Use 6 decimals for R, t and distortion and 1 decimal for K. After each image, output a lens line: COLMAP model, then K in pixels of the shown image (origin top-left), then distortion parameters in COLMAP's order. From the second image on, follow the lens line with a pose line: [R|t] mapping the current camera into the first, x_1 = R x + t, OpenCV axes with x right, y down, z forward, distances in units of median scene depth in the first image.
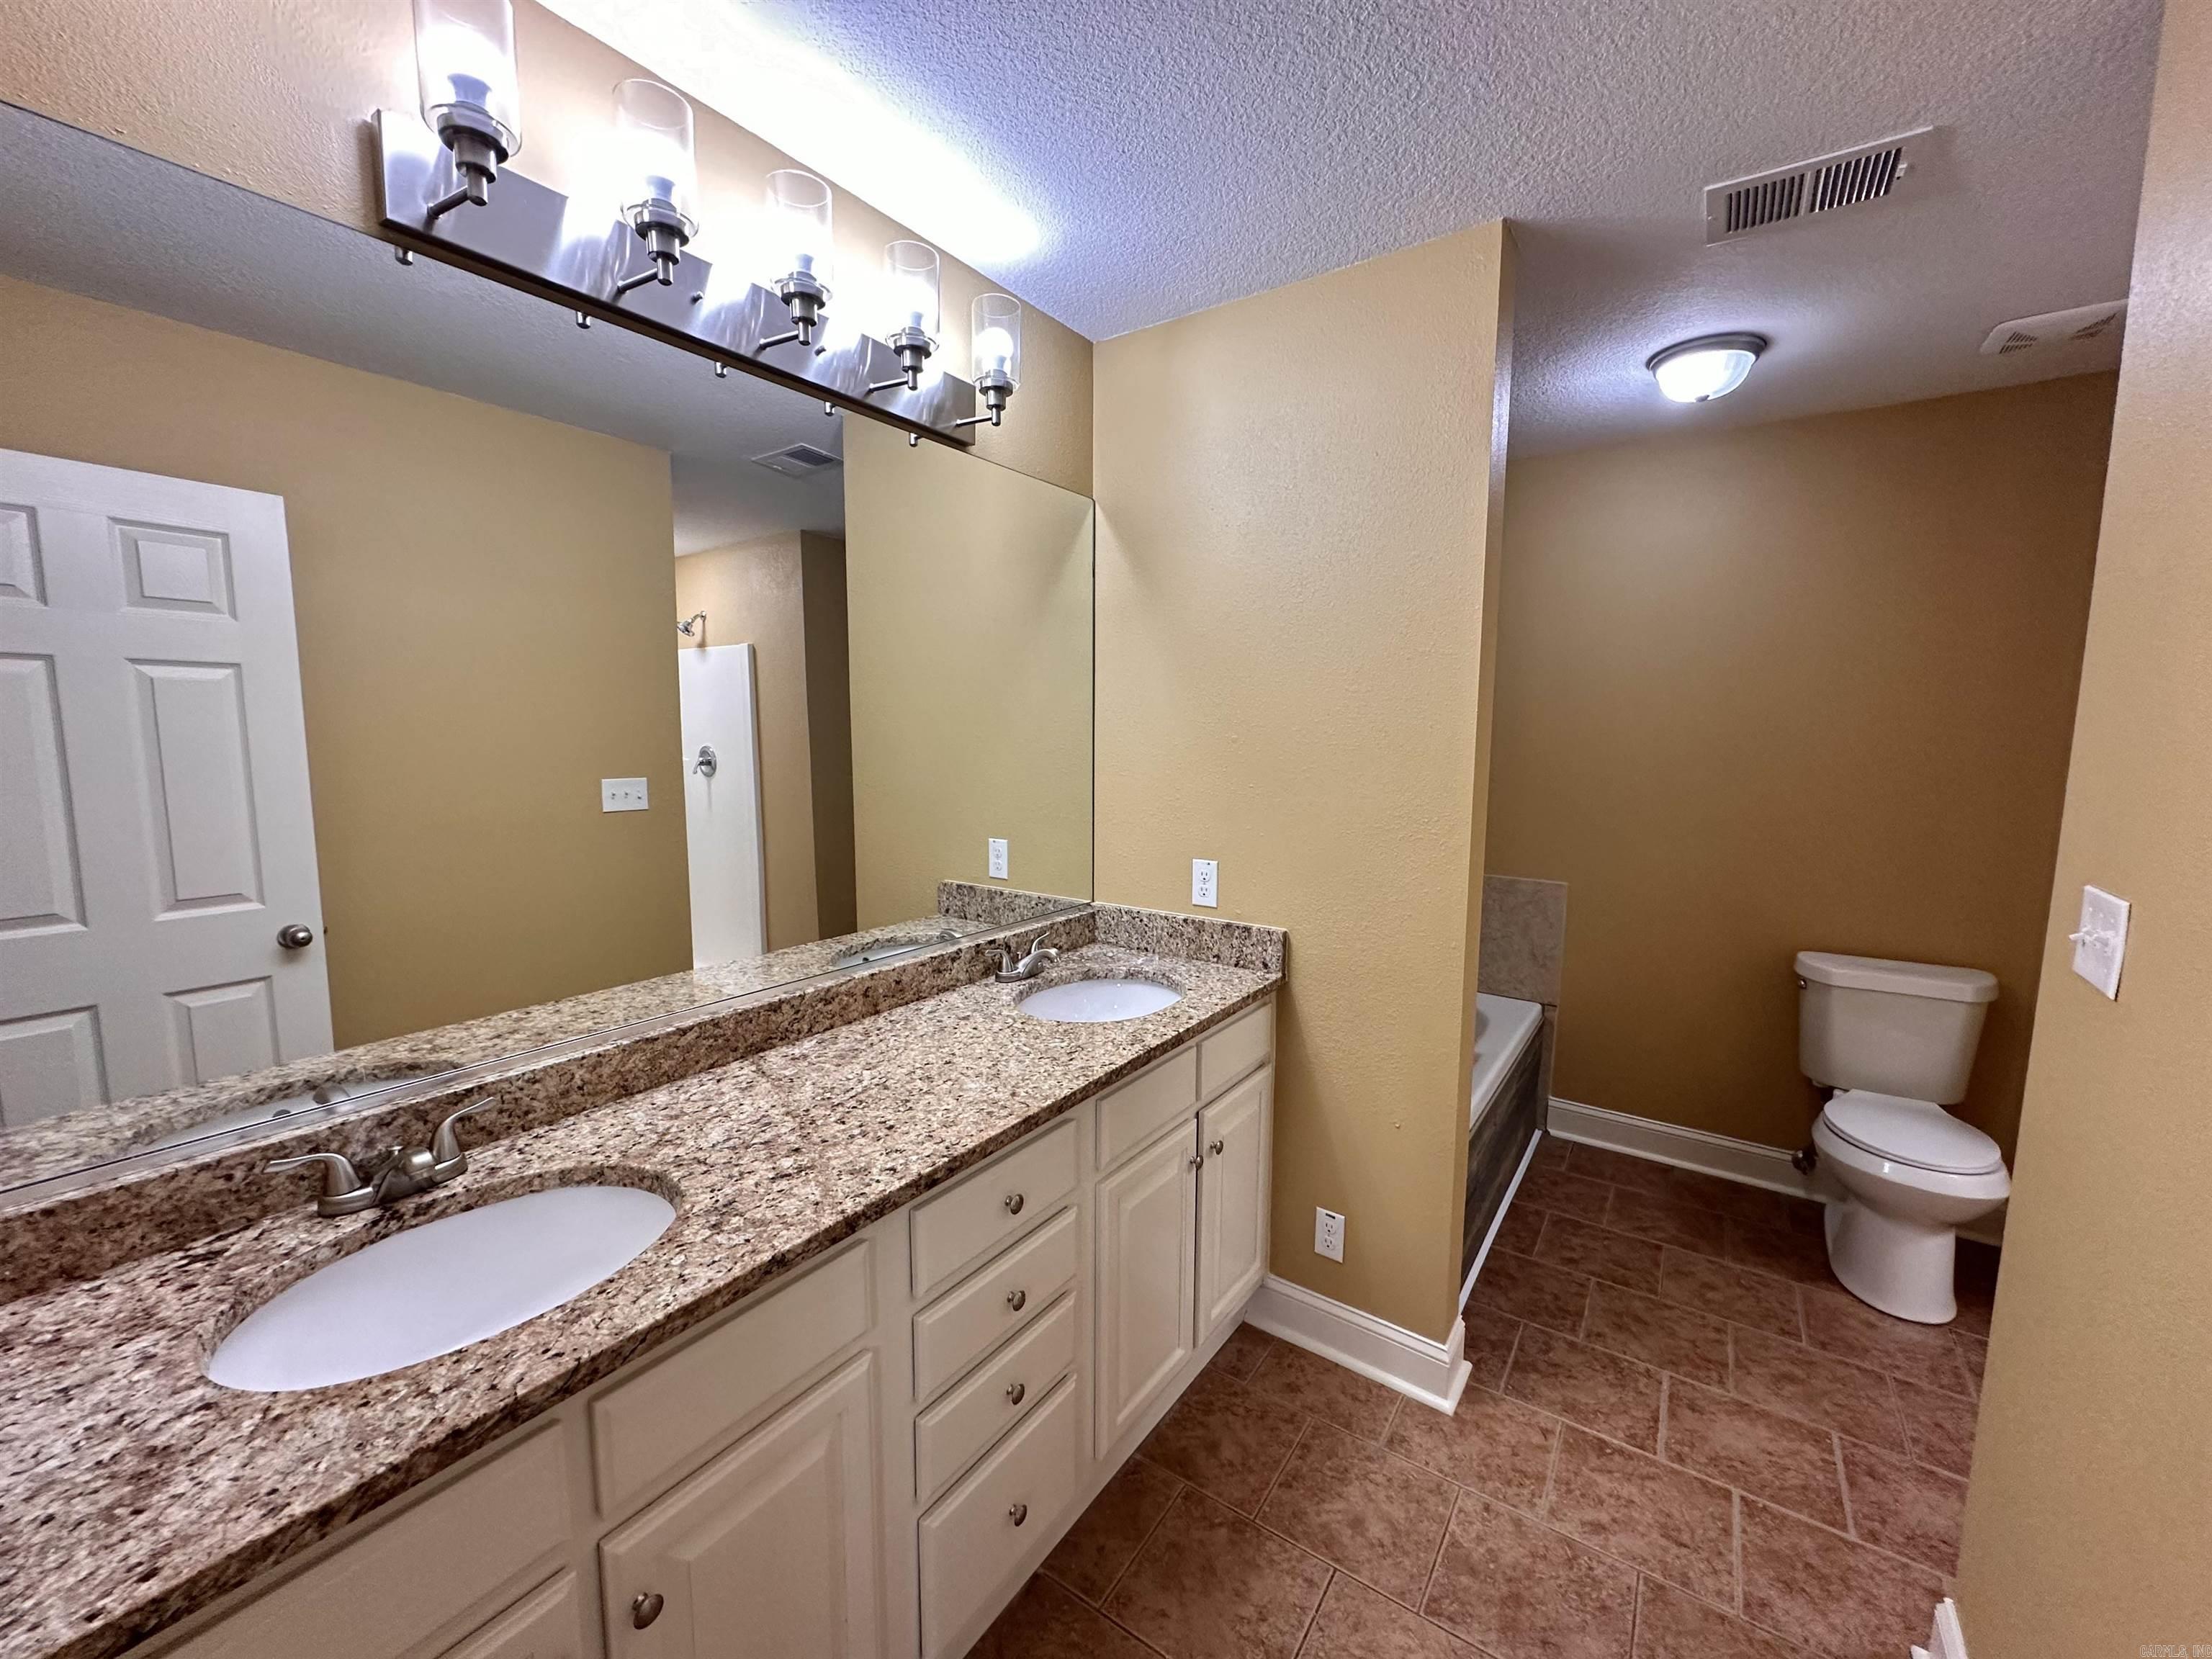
lens RADIAL K [[878.0, 0, 1108.1], [0, 878.0, 827.4], [0, 0, 1]] dist [-0.000750, -0.000201]
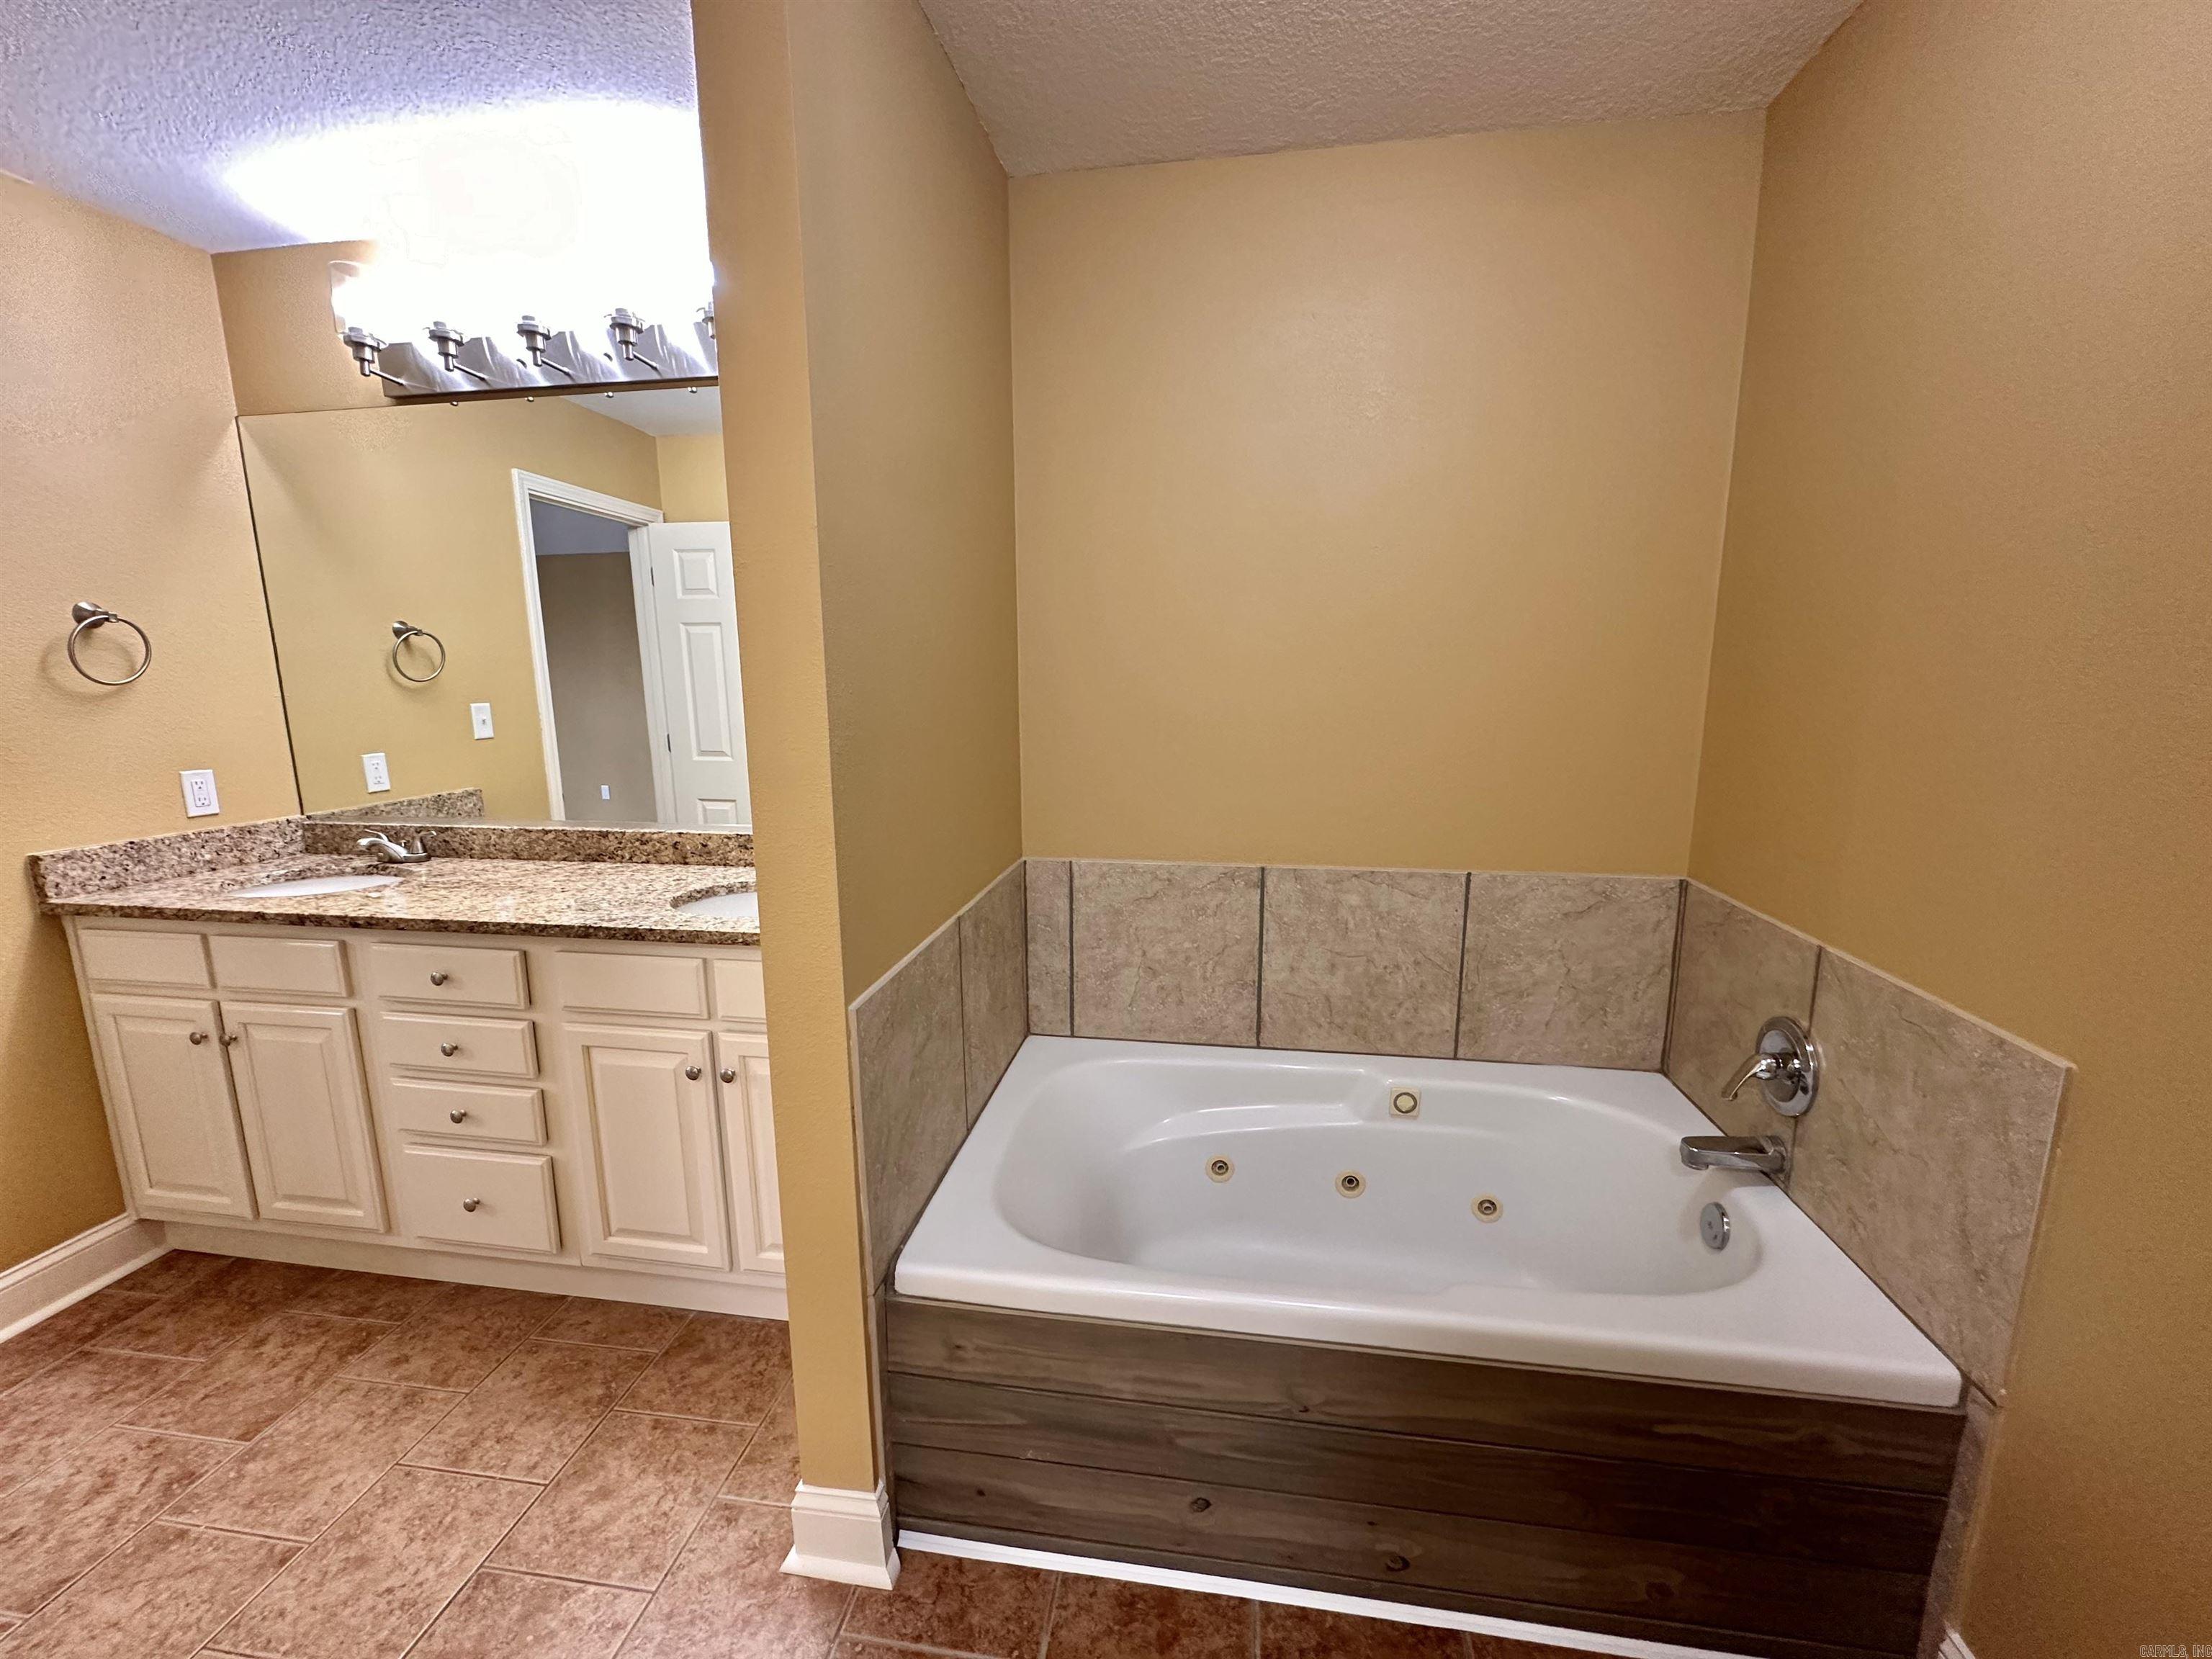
lens RADIAL K [[878.0, 0, 1106.8], [0, 878.0, 832.5], [0, 0, 1]] dist [-0.000750, -0.000201]
pose [[0.440117, 0.149577, -0.885395, 1.228980], [-0.092443, 0.988337, 0.121015, -0.051567], [0.893169, 0.028588, 0.448811, 1.040994]]
